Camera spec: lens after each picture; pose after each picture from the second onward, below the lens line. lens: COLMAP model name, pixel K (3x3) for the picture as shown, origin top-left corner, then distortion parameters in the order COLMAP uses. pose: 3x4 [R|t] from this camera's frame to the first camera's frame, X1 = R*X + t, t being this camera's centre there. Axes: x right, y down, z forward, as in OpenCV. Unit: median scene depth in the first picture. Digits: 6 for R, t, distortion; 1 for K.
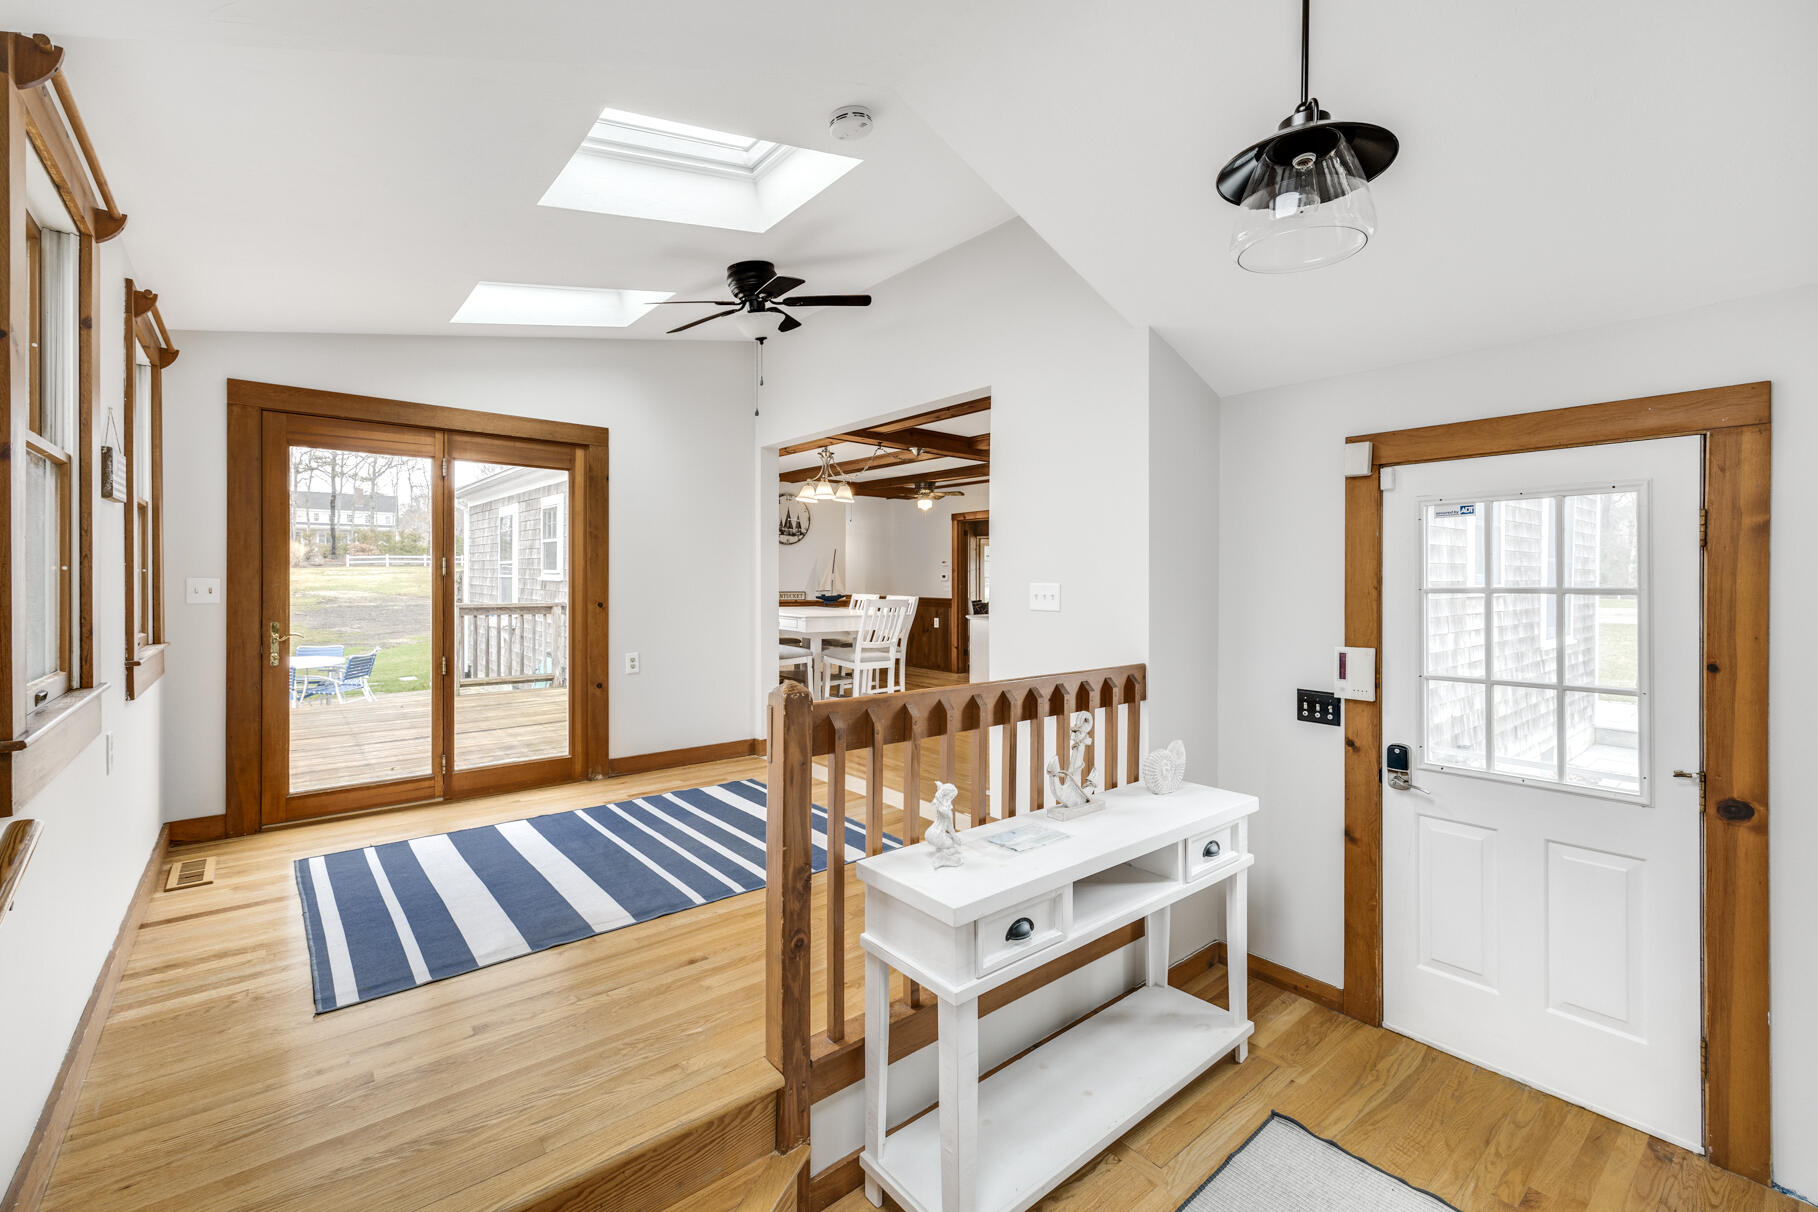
lens RADIAL K [[766.2, 0, 916.6], [0, 766.2, 582.5], [0, 0, 1]] dist [0.007624, 0.000114]
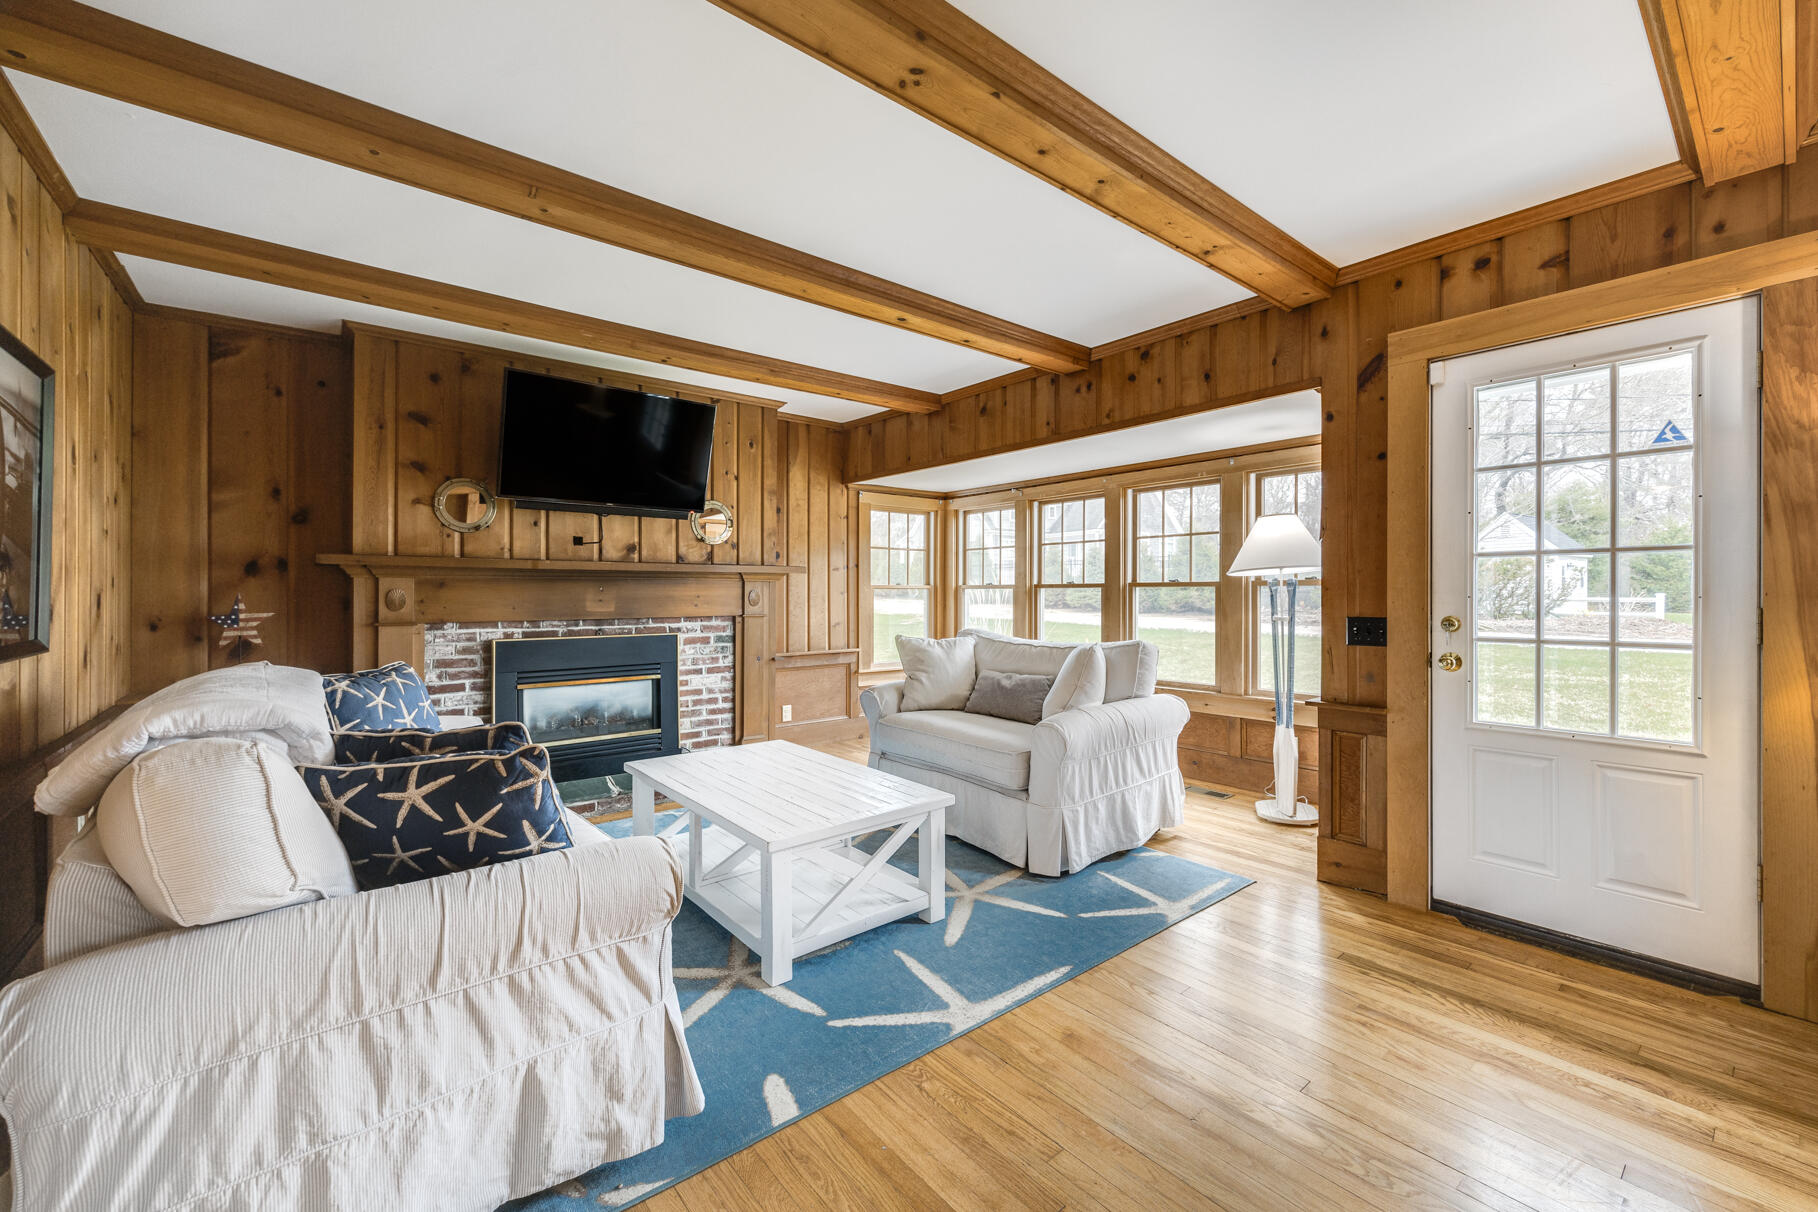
lens RADIAL K [[738.9, 0, 925.8], [0, 738.9, 601.5], [0, 0, 1]] dist [0.005919, 0.000682]
pose [[0.999957, -0.005475, -0.007436, 0.400733], [0.005522, 0.999964, 0.006377, -0.006347], [0.007400, -0.006418, 0.999952, 2.063859]]
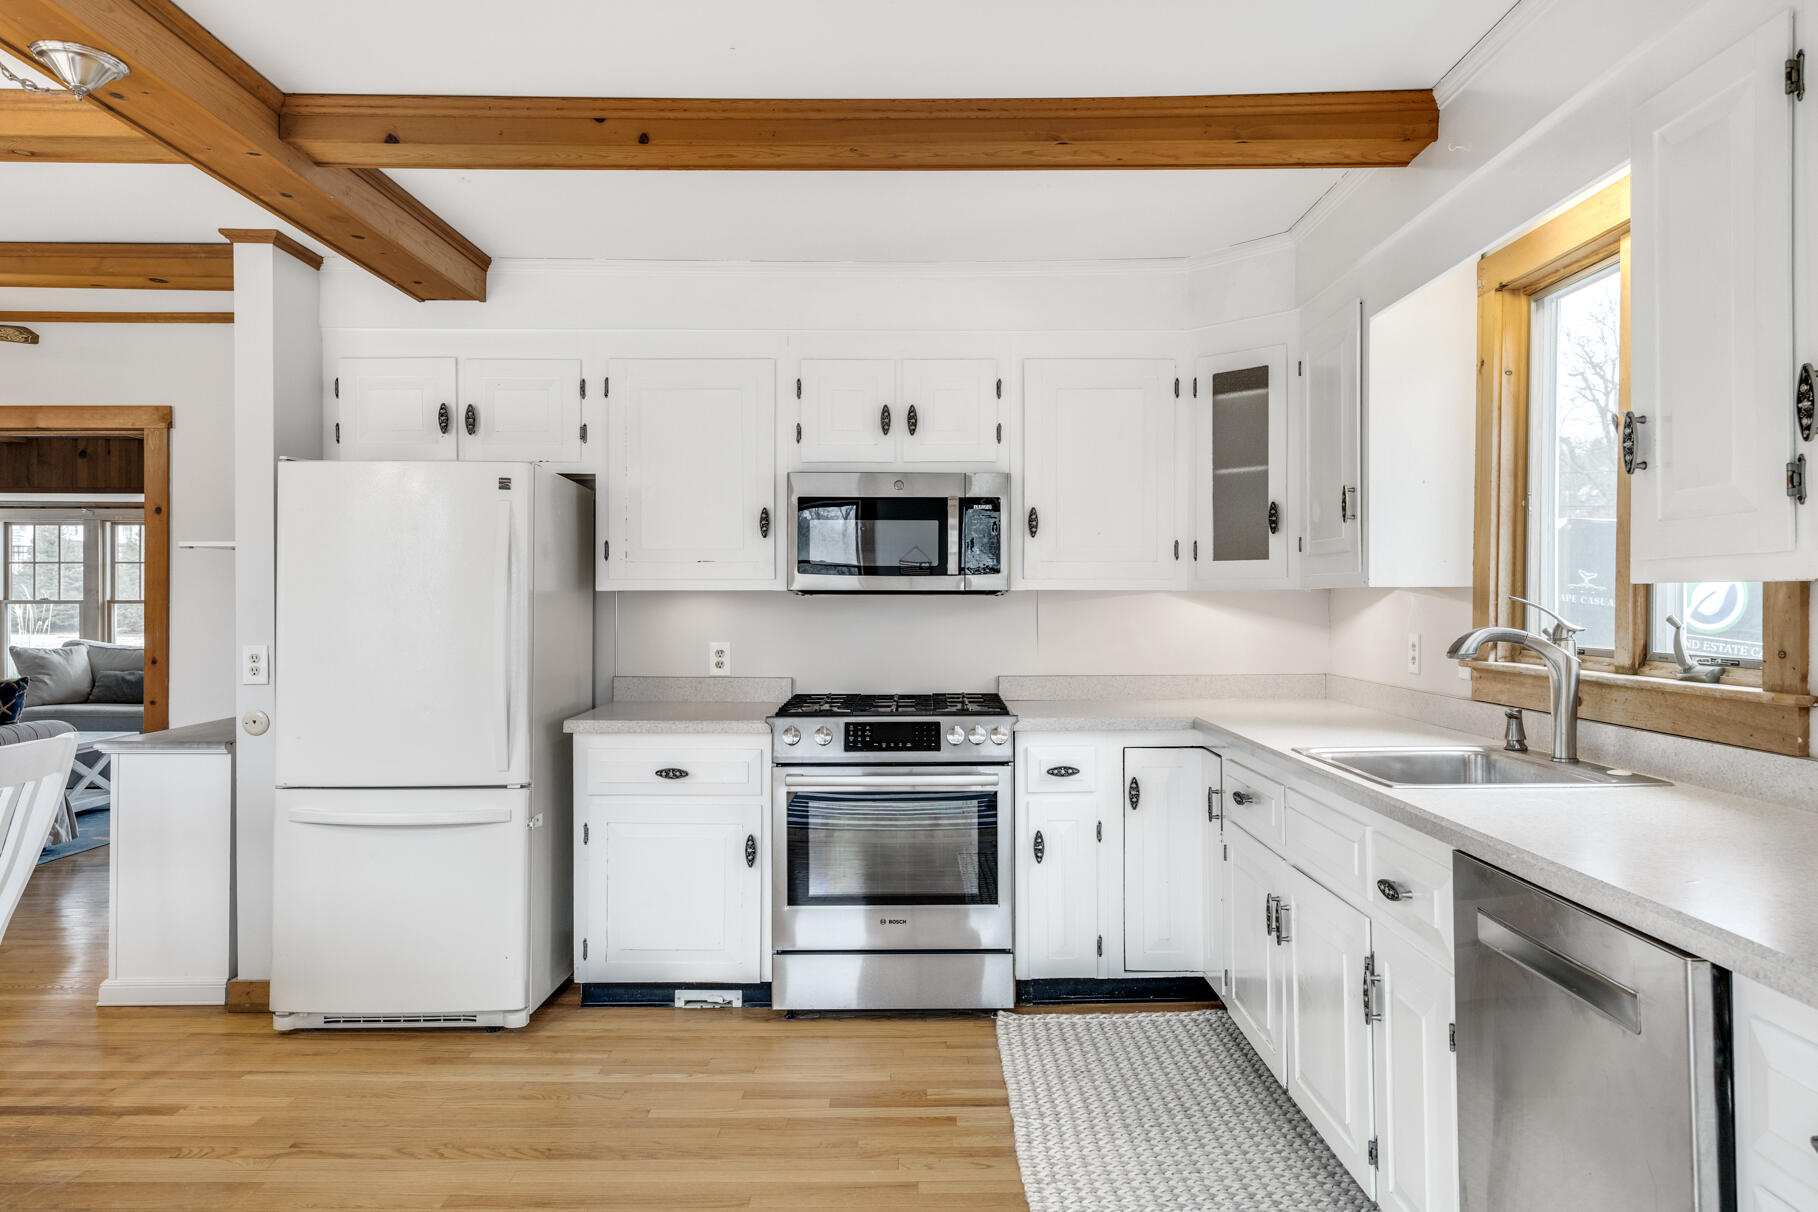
lens RADIAL K [[1195.8, 0, 915.4], [0, 1195.8, 599.1], [0, 0, 1]] dist [0.019482, 0.001767]
pose [[0.639114, -0.006196, 0.769087, -0.163707], [0.007922, 0.999968, 0.001472, -0.019358], [-0.769071, 0.005152, 0.639143, 0.815233]]
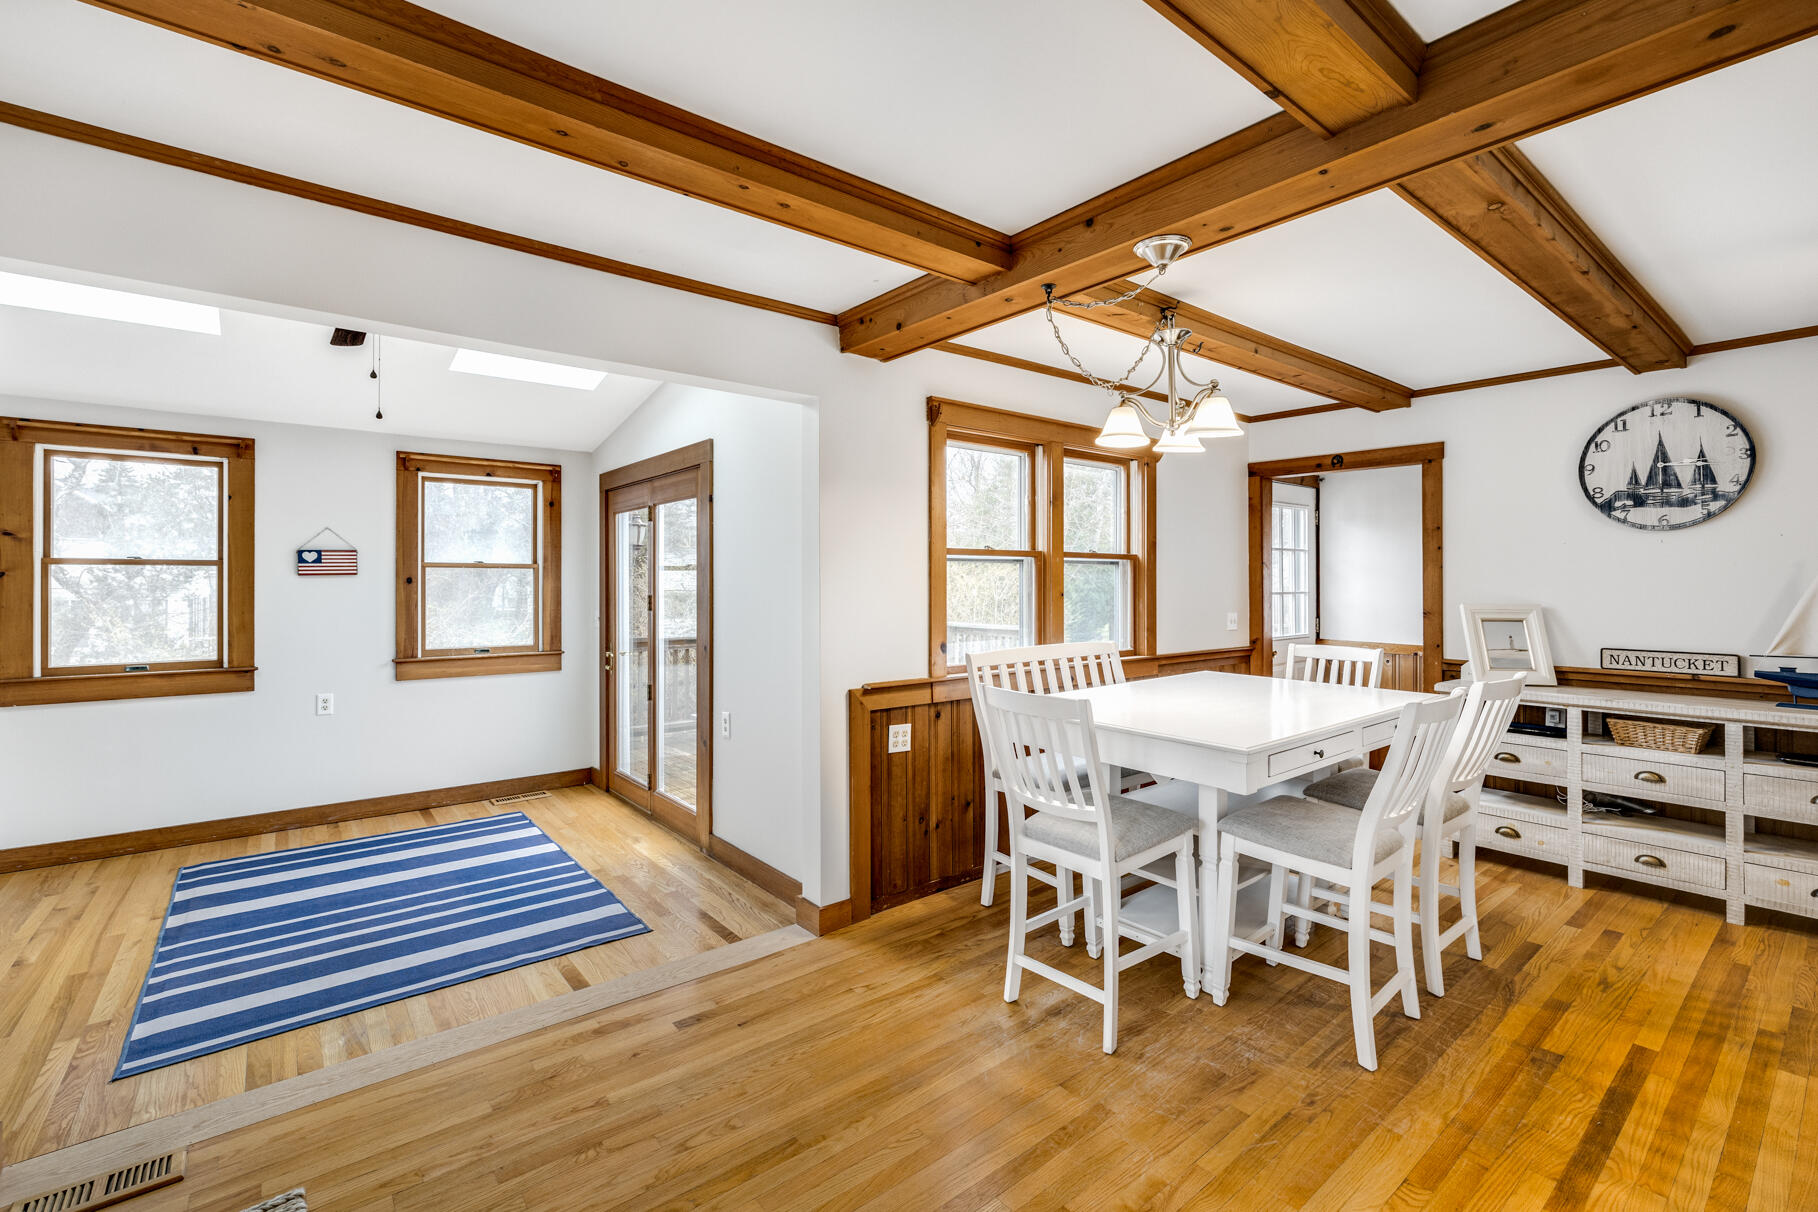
lens RADIAL K [[797.7, 0, 915.0], [0, 797.7, 577.3], [0, 0, 1]] dist [-0.009166, 0.001945]
pose [[-0.012263, -0.014270, -0.999823, 0.477231], [-0.002048, 0.999896, -0.014246, -0.037618], [0.999923, 0.001873, -0.012291, 1.256242]]
